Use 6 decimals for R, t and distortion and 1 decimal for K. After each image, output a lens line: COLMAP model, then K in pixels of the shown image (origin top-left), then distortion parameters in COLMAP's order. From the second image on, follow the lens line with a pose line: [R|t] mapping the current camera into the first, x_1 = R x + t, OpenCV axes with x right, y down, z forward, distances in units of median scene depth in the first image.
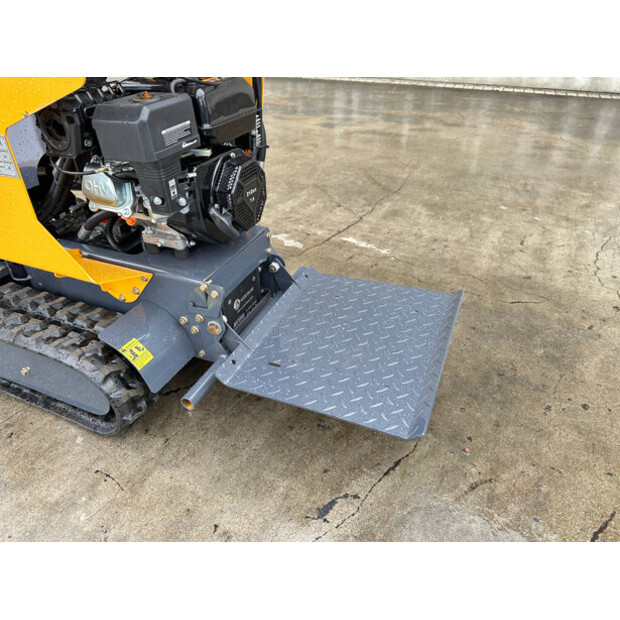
lens RADIAL K [[438.3, 0, 302.9], [0, 438.3, 313.1], [0, 0, 1]] dist [0.040296, -0.050242]
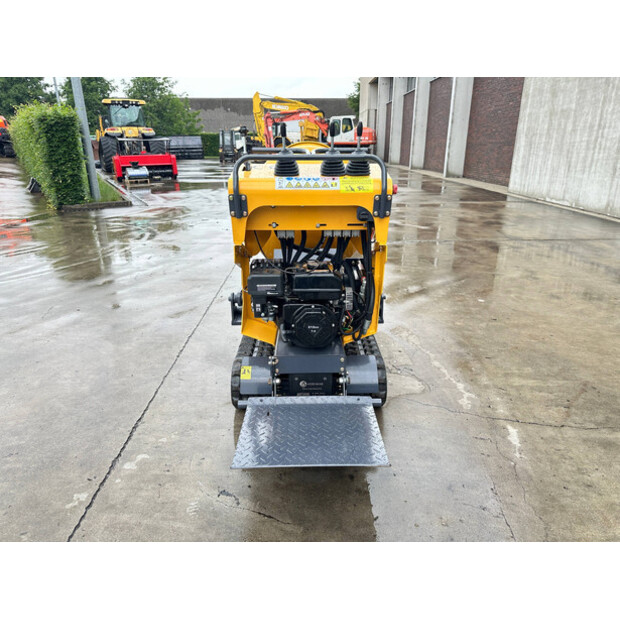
lens RADIAL K [[438.3, 0, 312.3], [0, 438.3, 307.2], [0, 0, 1]] dist [0.040296, -0.050242]
pose [[0.419148, 0.316336, -0.851027, 1.150081], [-0.530808, 0.845835, 0.052972, -0.361353], [0.736585, 0.429528, 0.522444, 0.010603]]
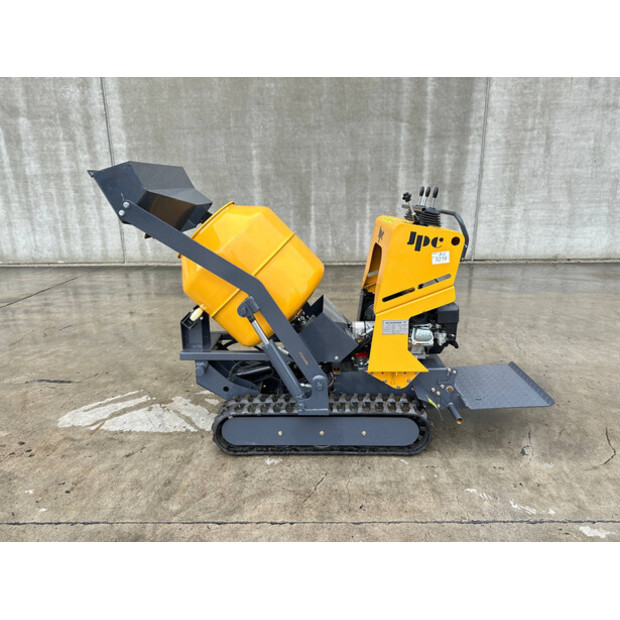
lens RADIAL K [[438.3, 0, 310.2], [0, 438.3, 307.9], [0, 0, 1]] dist [0.040296, -0.050242]
pose [[0.921914, -0.110083, 0.371426, -1.415229], [0.232781, 0.923799, -0.303989, 0.144113], [-0.309659, 0.366713, 0.877287, -0.799539]]
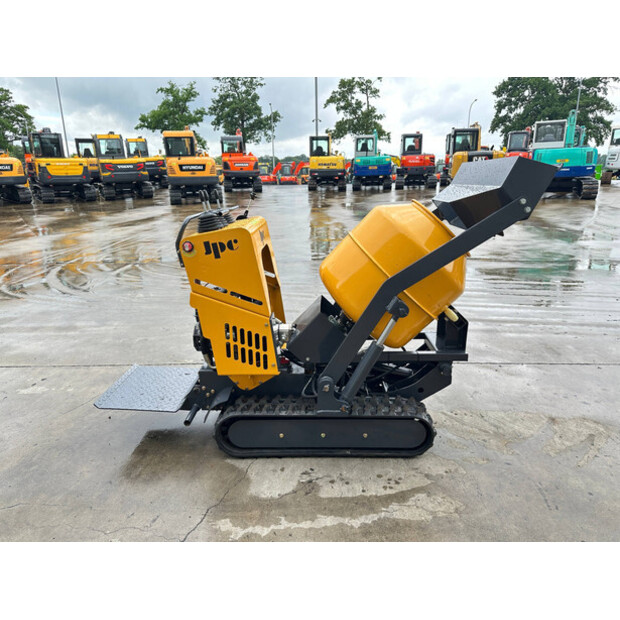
lens RADIAL K [[438.3, 0, 313.8], [0, 438.3, 301.3], [0, 0, 1]] dist [0.040296, -0.050242]
pose [[-0.922124, 0.120073, -0.367790, 0.130175], [-0.212610, 0.636954, 0.741004, -1.928249], [0.323240, 0.761493, -0.561822, 2.006824]]
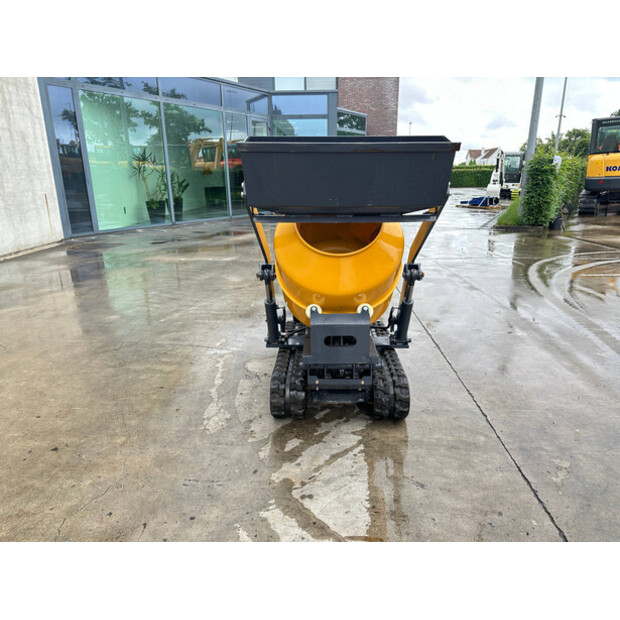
lens RADIAL K [[438.3, 0, 314.1], [0, 438.3, 305.4], [0, 0, 1]] dist [0.040296, -0.050242]
pose [[-0.381324, -0.258069, 0.887689, -2.600516], [0.546848, 0.711248, 0.441683, -1.406058], [-0.745352, 0.653856, -0.130091, 1.395360]]
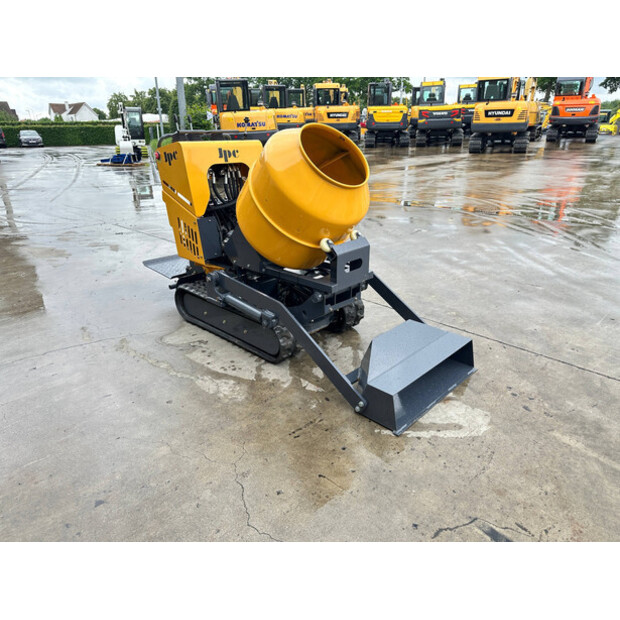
lens RADIAL K [[438.3, 0, 314.3], [0, 438.3, 303.2], [0, 0, 1]] dist [0.040296, -0.050242]
pose [[-0.940644, -0.119111, 0.317808, -1.659489], [0.202439, 0.554676, 0.807064, -2.012419], [-0.272411, 0.823497, -0.497640, 2.339407]]
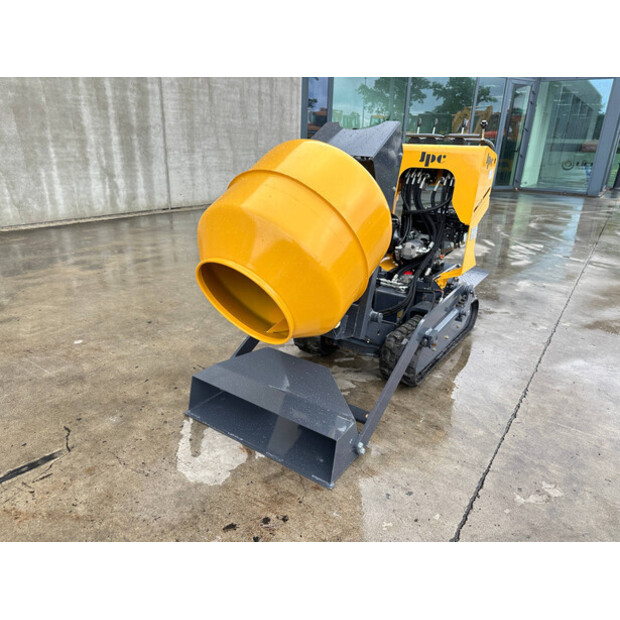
lens RADIAL K [[438.3, 0, 309.1], [0, 438.3, 312.3], [0, 0, 1]] dist [0.040296, -0.050242]
pose [[0.199018, -0.339762, 0.919214, -2.787623], [0.546735, 0.816932, 0.183584, -0.768511], [-0.813310, 0.466030, 0.348344, 0.737394]]
